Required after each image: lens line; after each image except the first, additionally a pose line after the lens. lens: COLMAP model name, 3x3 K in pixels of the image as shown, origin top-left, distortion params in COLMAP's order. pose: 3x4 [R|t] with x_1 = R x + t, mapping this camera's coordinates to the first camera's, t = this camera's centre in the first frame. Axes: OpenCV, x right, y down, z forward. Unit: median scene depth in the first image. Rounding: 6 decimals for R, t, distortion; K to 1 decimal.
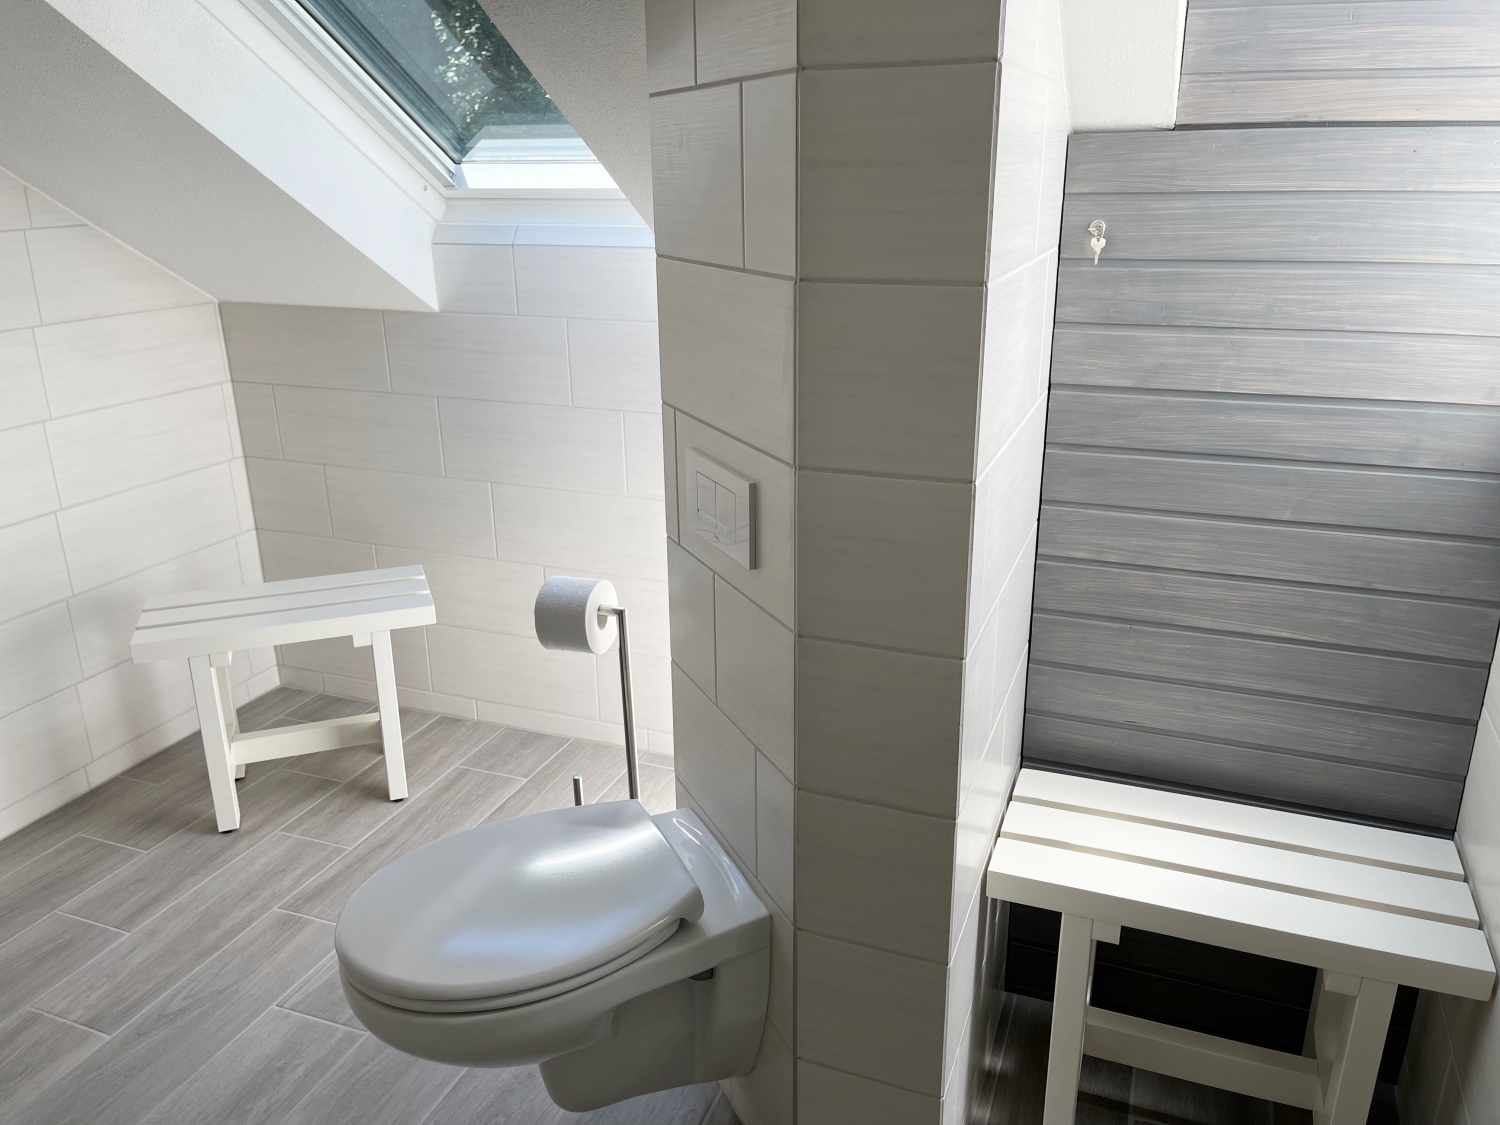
lens RADIAL K [[1147.8, 0, 750.0], [0, 1147.8, 562.5], [0, 0, 1]] dist [0.134722, -0.179735]
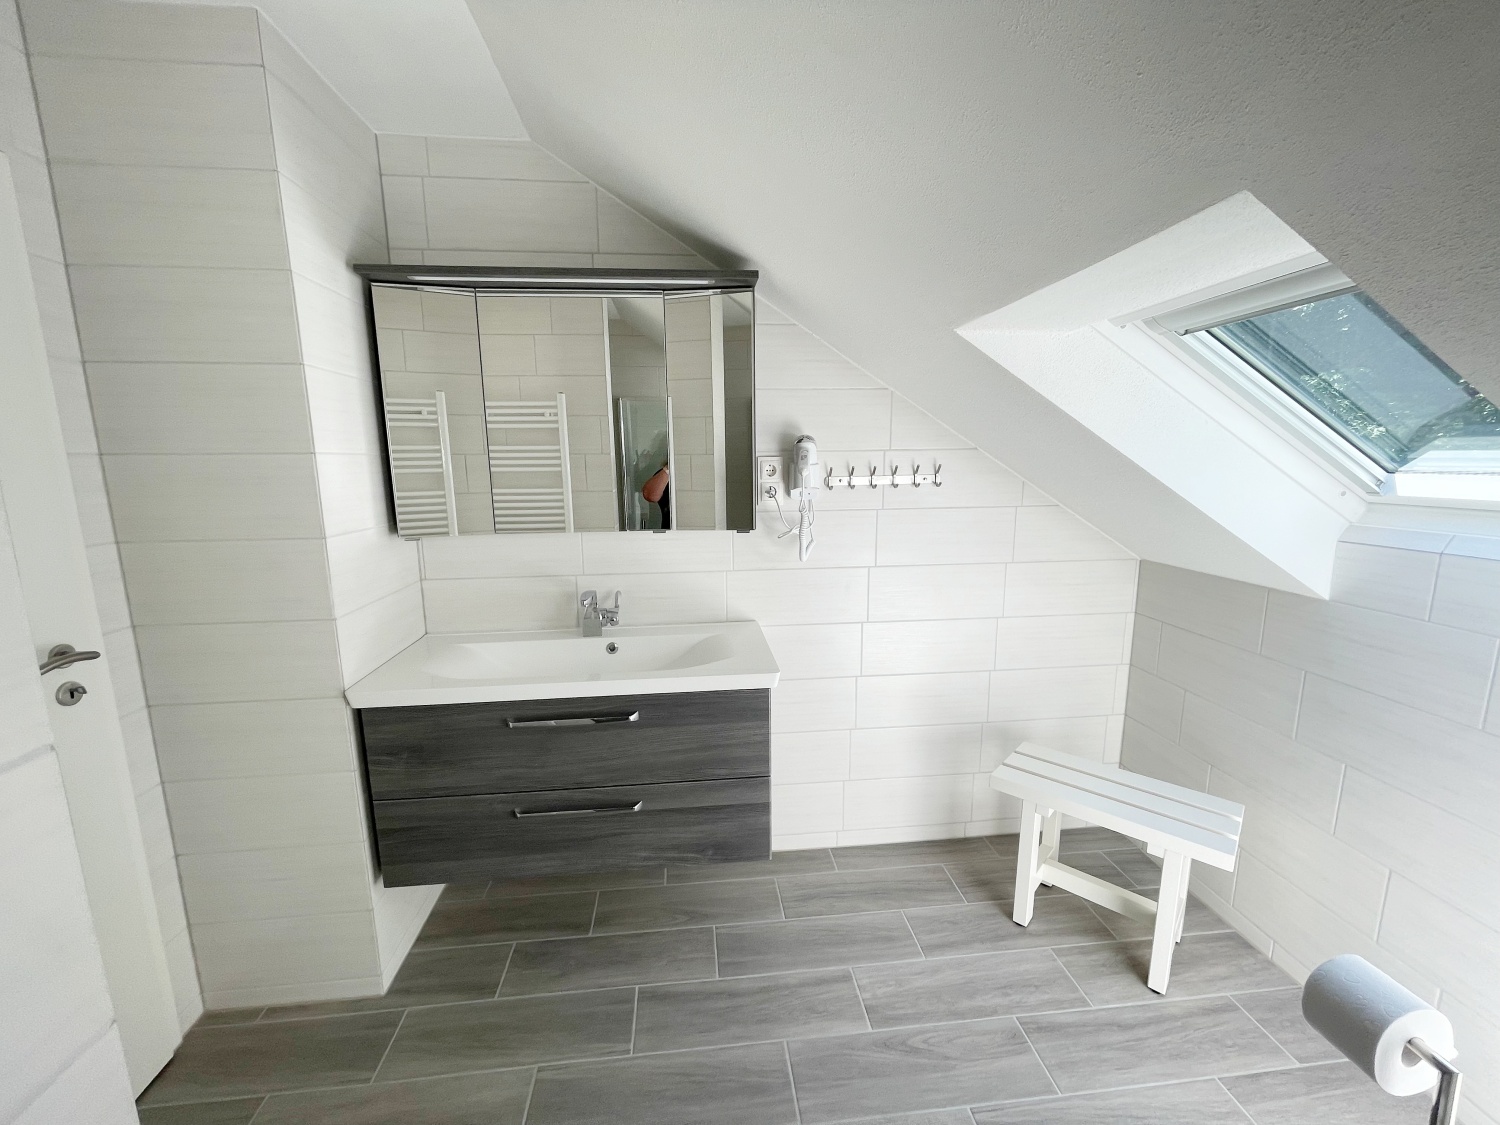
lens RADIAL K [[607.2, 0, 747.7], [0, 607.2, 568.5], [0, 0, 1]] dist [0.007709, 0.000054]
pose [[0.451942, 0.163585, -0.876920, -0.016198], [-0.275040, 0.960702, 0.037466, -0.121952], [0.848588, 0.224256, 0.479174, 0.270209]]
